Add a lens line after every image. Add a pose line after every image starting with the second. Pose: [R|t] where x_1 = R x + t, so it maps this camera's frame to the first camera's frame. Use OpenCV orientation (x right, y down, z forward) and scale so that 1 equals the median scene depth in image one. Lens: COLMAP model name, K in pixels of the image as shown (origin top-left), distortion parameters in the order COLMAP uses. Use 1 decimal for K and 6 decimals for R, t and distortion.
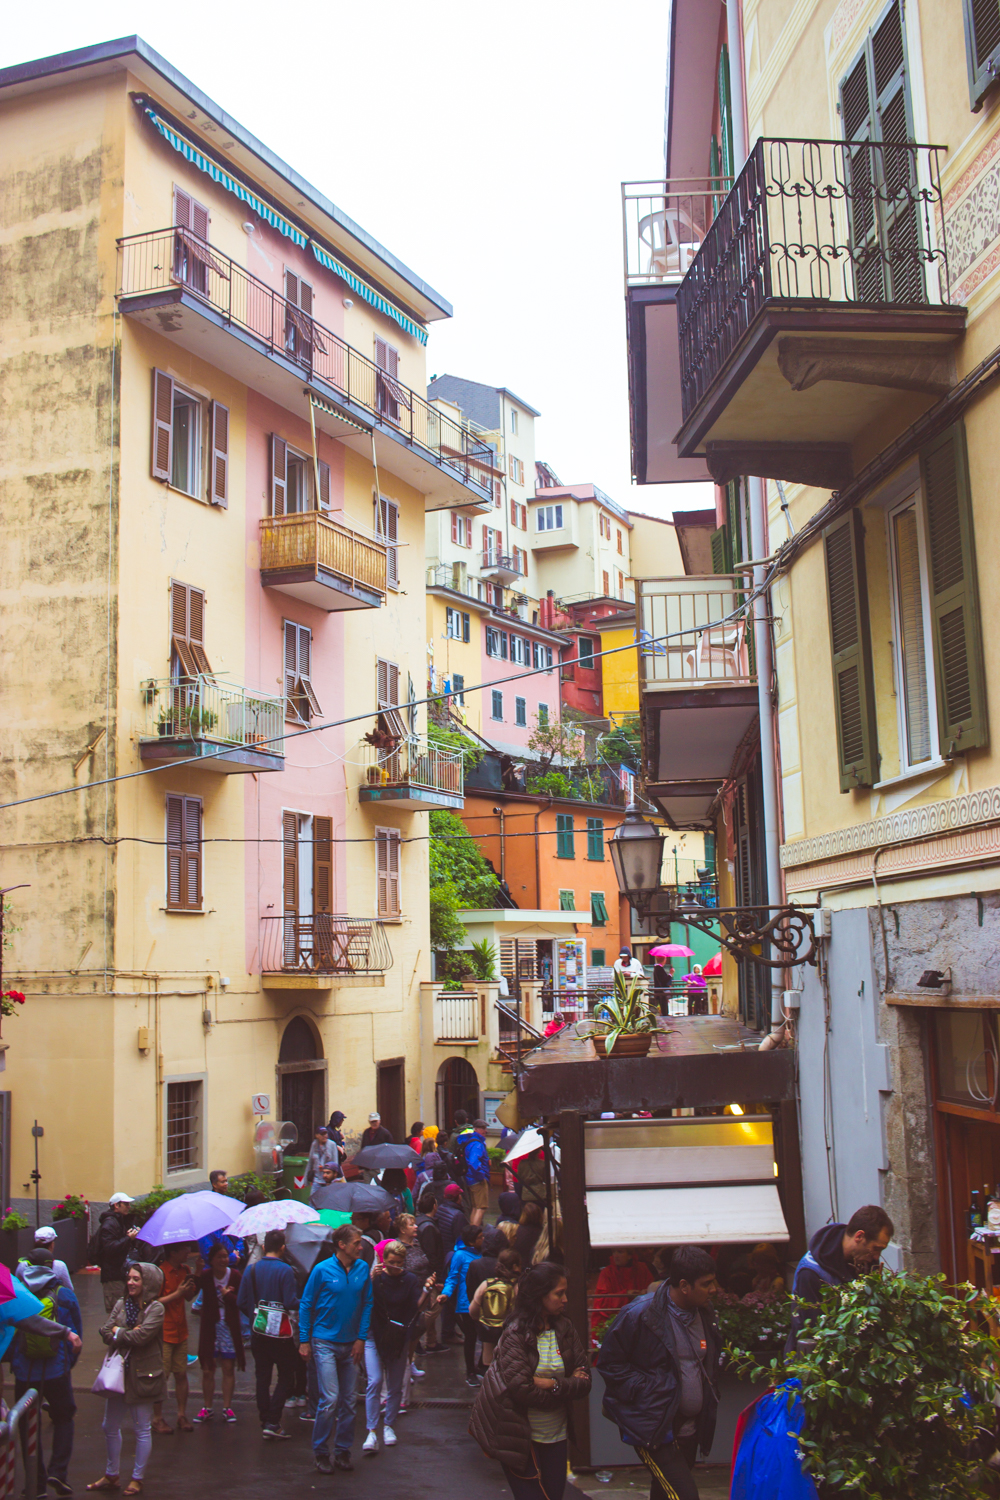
lens RADIAL K [[1707.5, 0, 500.6], [0, 1707.5, 719.2], [0, 0, 1]] dist [-0.105611, 0.044953]
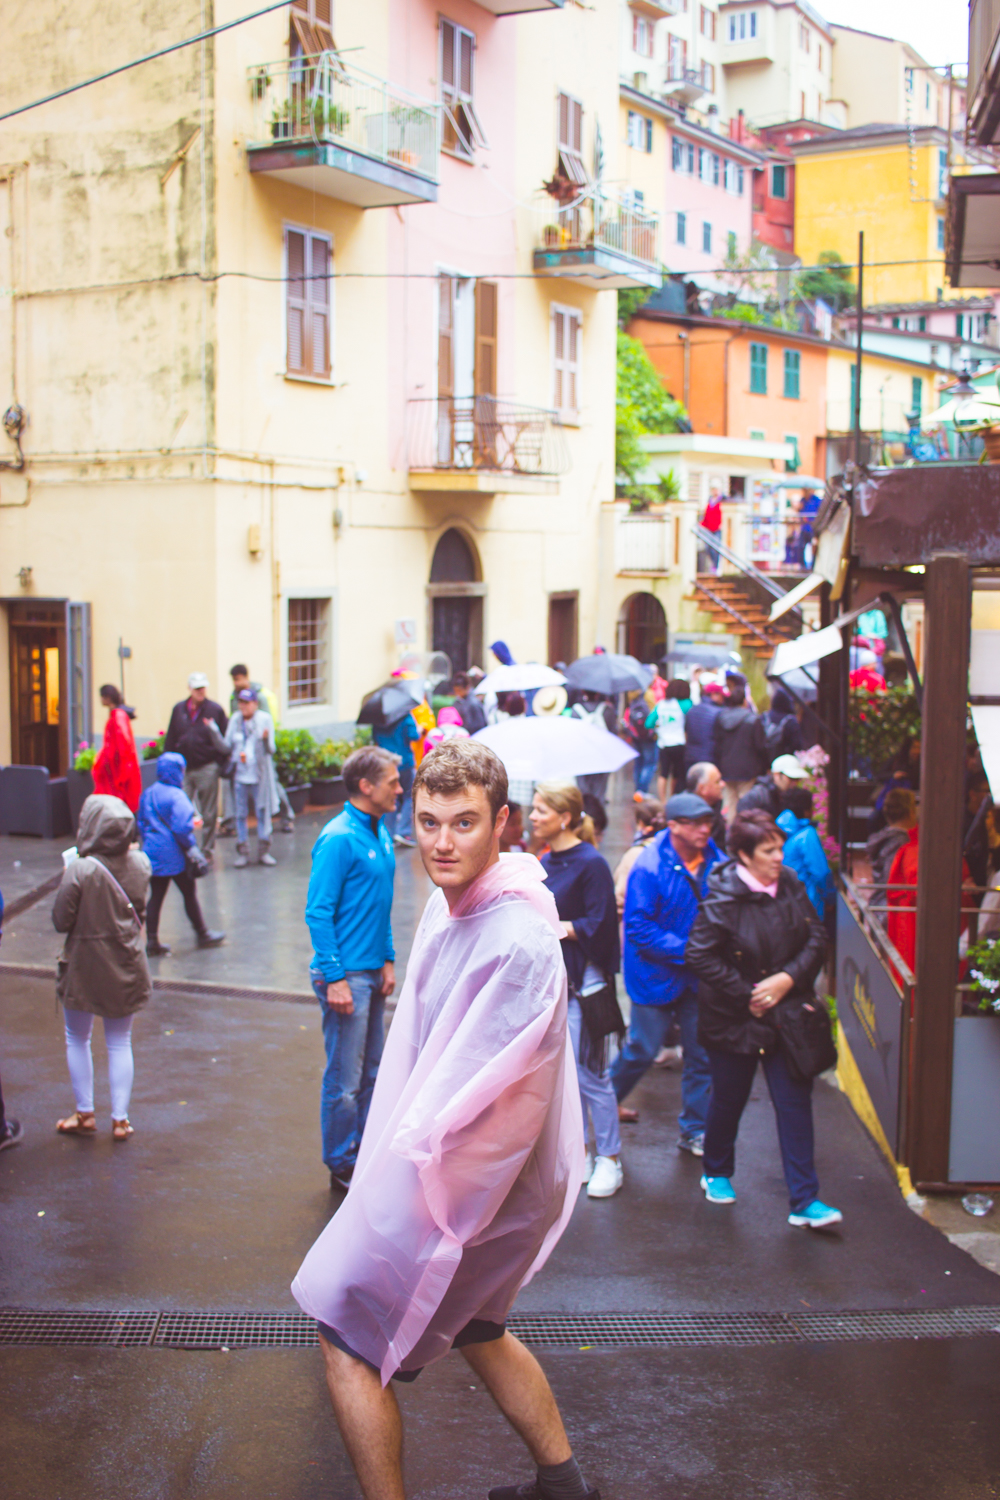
lens RADIAL K [[1707.5, 0, 500.6], [0, 1707.5, 719.2], [0, 0, 1]] dist [-0.105611, 0.044953]
pose [[0.995487, 0.035474, -0.088021, -0.023630], [-0.013039, 0.969839, 0.243398, 0.069844], [0.094001, -0.241152, 0.965924, 0.210272]]
